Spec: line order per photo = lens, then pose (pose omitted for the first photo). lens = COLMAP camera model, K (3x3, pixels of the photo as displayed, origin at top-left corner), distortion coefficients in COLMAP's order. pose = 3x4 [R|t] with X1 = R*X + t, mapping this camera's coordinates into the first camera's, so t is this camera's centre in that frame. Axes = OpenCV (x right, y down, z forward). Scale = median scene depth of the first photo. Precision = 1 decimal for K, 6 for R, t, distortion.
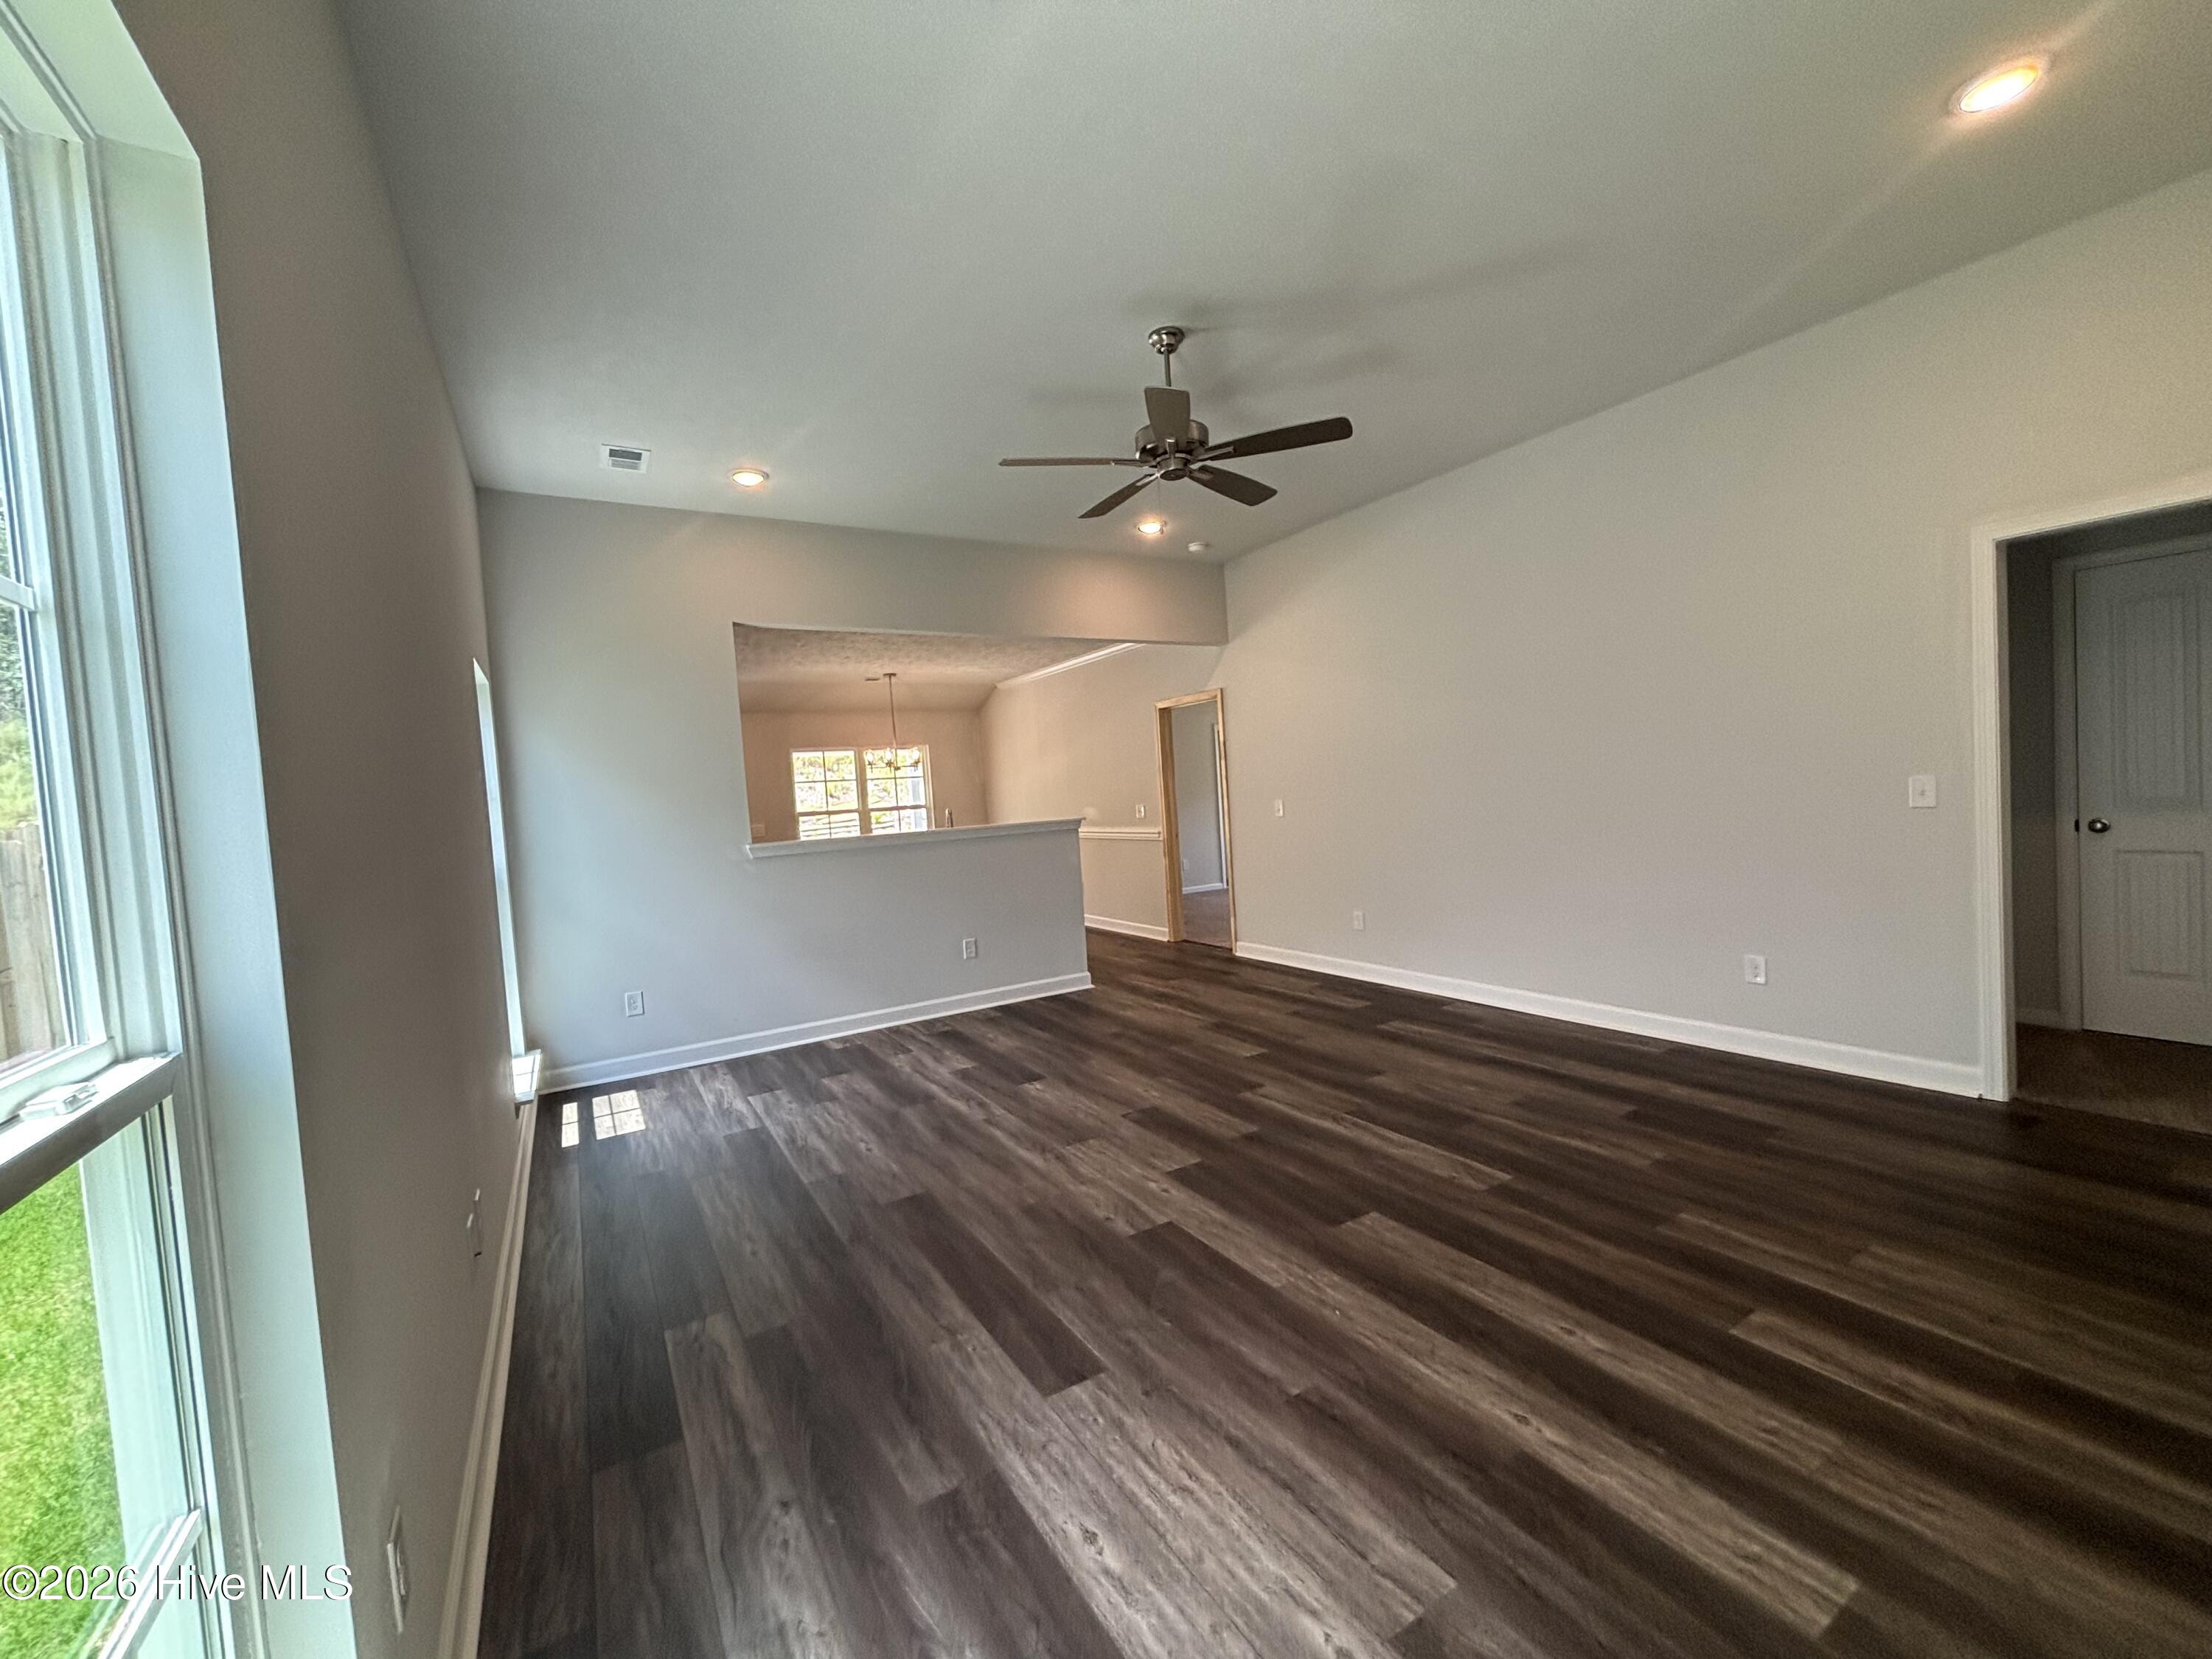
lens RADIAL K [[898.3, 0, 1106.0], [0, 898.3, 829.5], [0, 0, 1]] dist [0.000693, 0.000351]
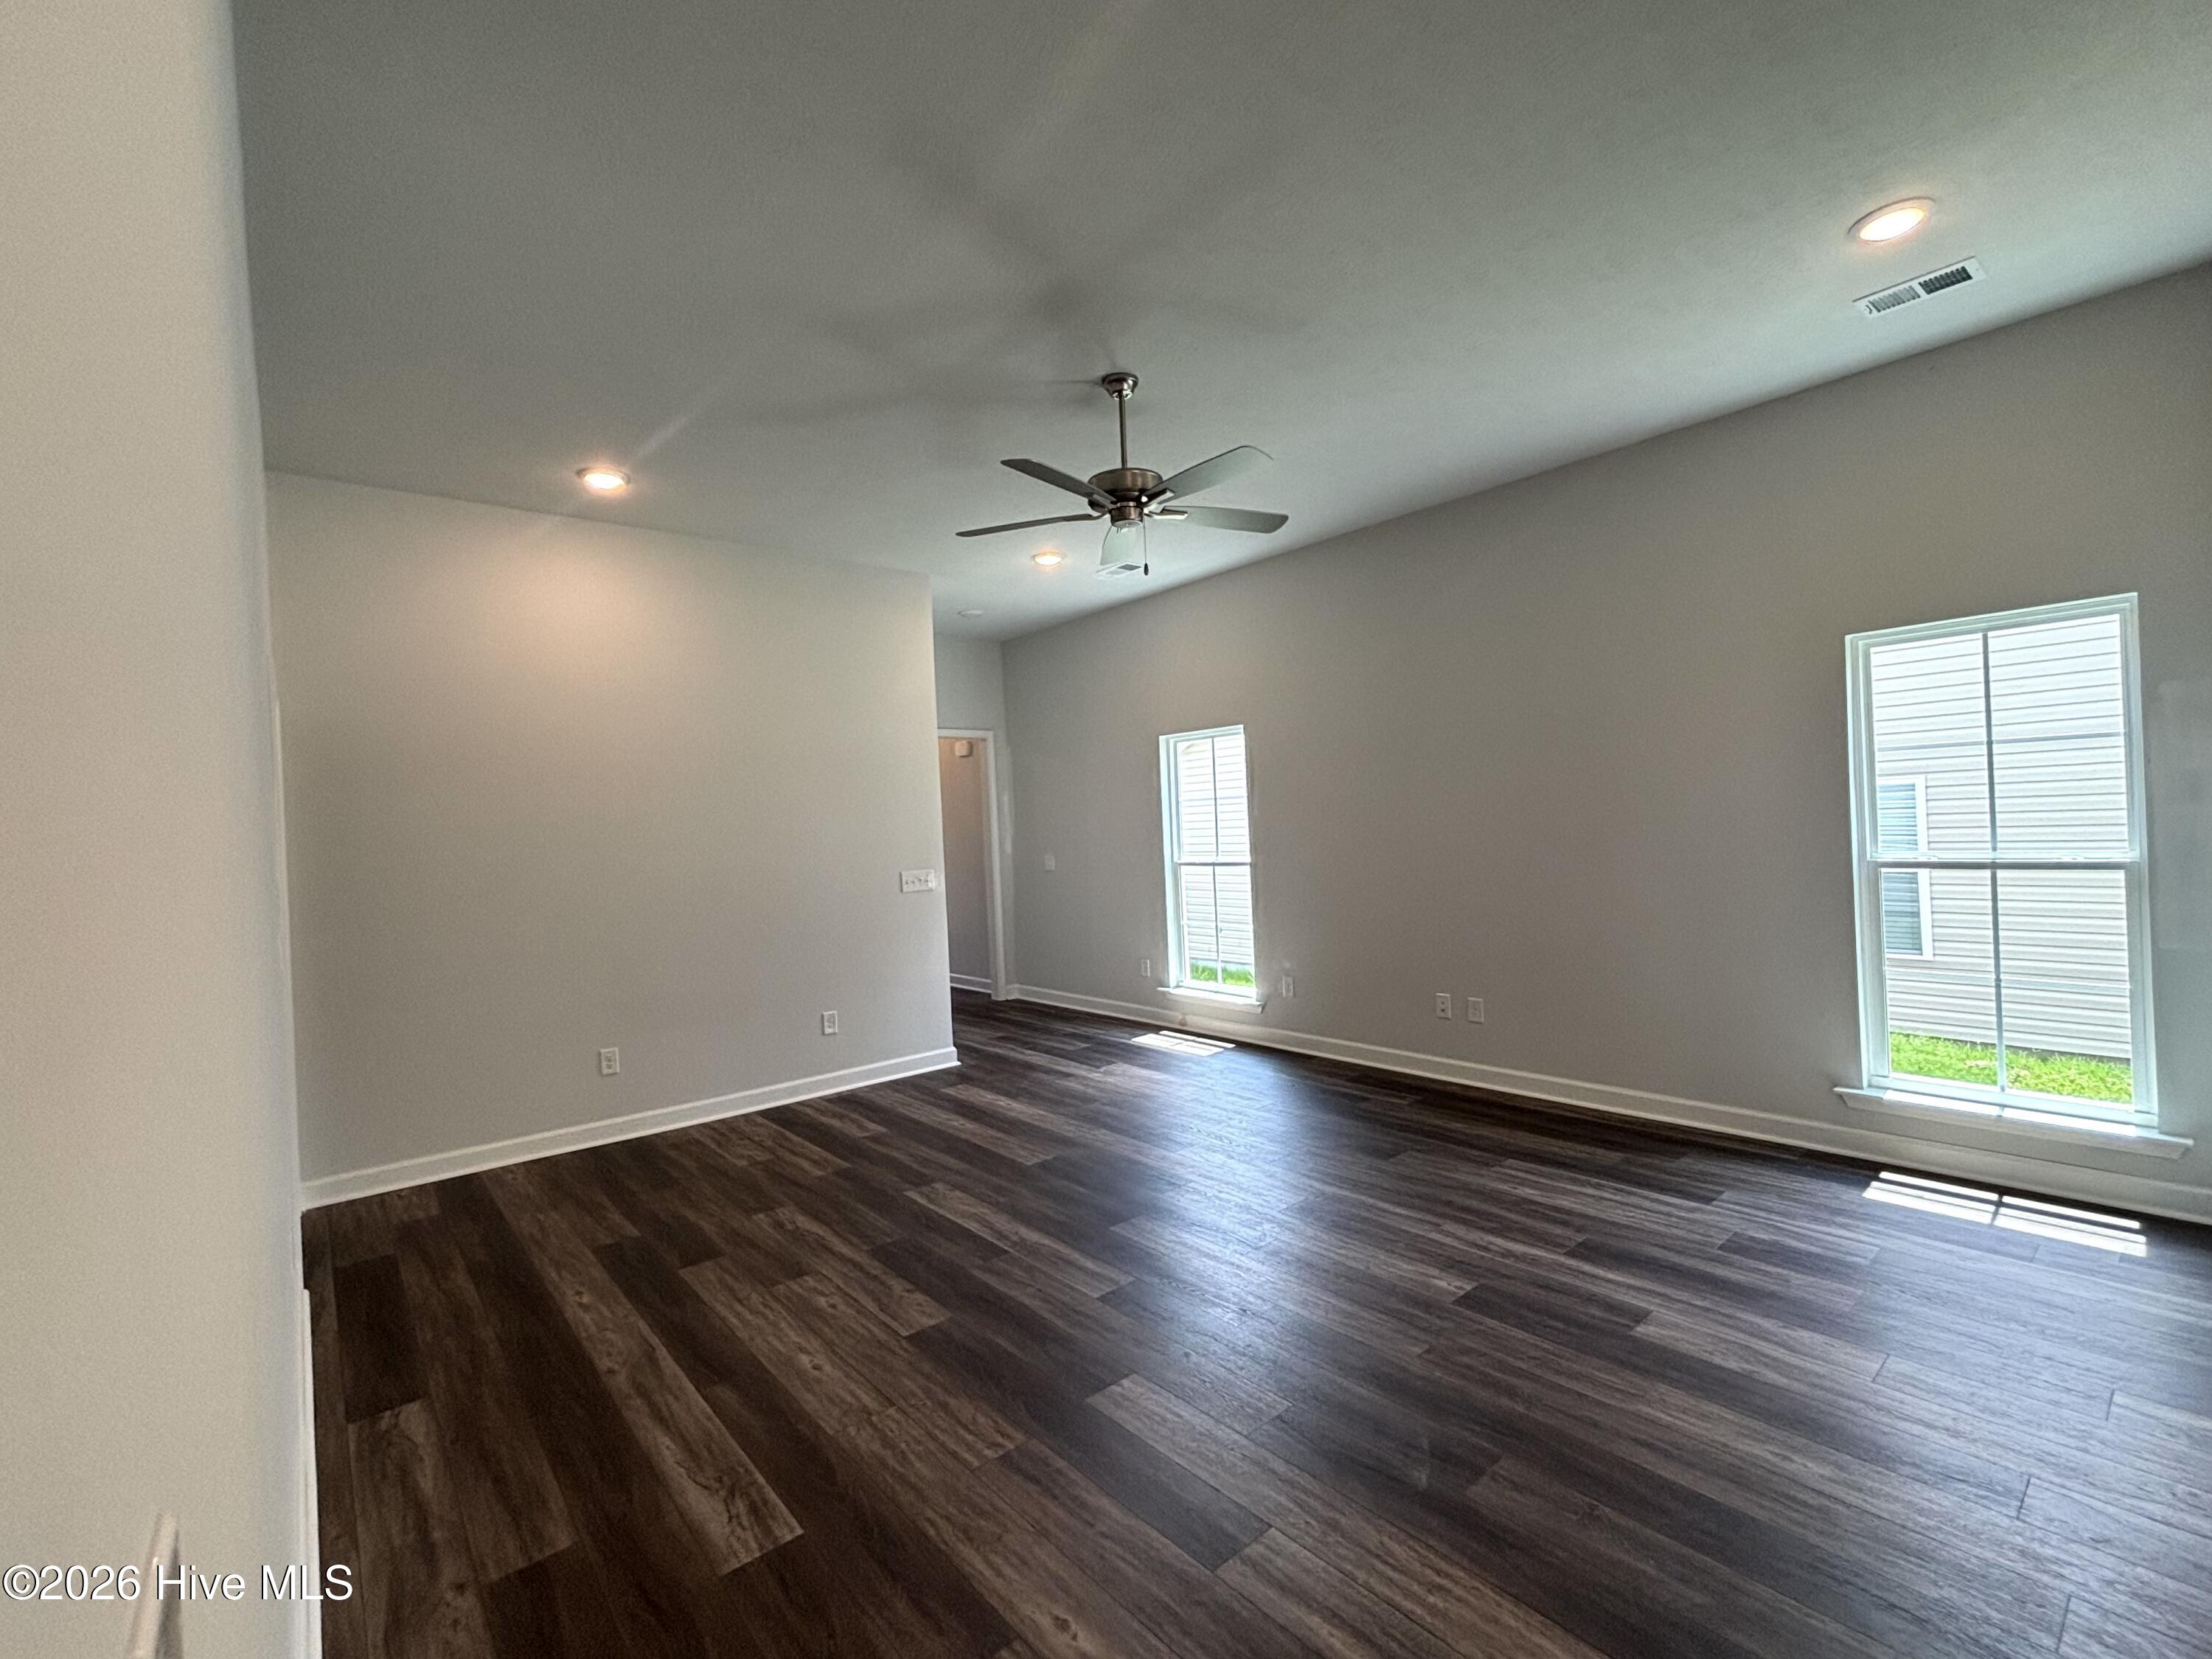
lens RADIAL K [[959.6, 0, 1106.0], [0, 959.6, 829.5], [0, 0, 1]] dist [0.000344, -0.000165]
pose [[-0.981993, 0.108321, -0.154776, 0.287849], [0.100472, 0.993266, 0.057689, -0.127532], [0.159982, 0.041099, -0.986264, 1.989393]]
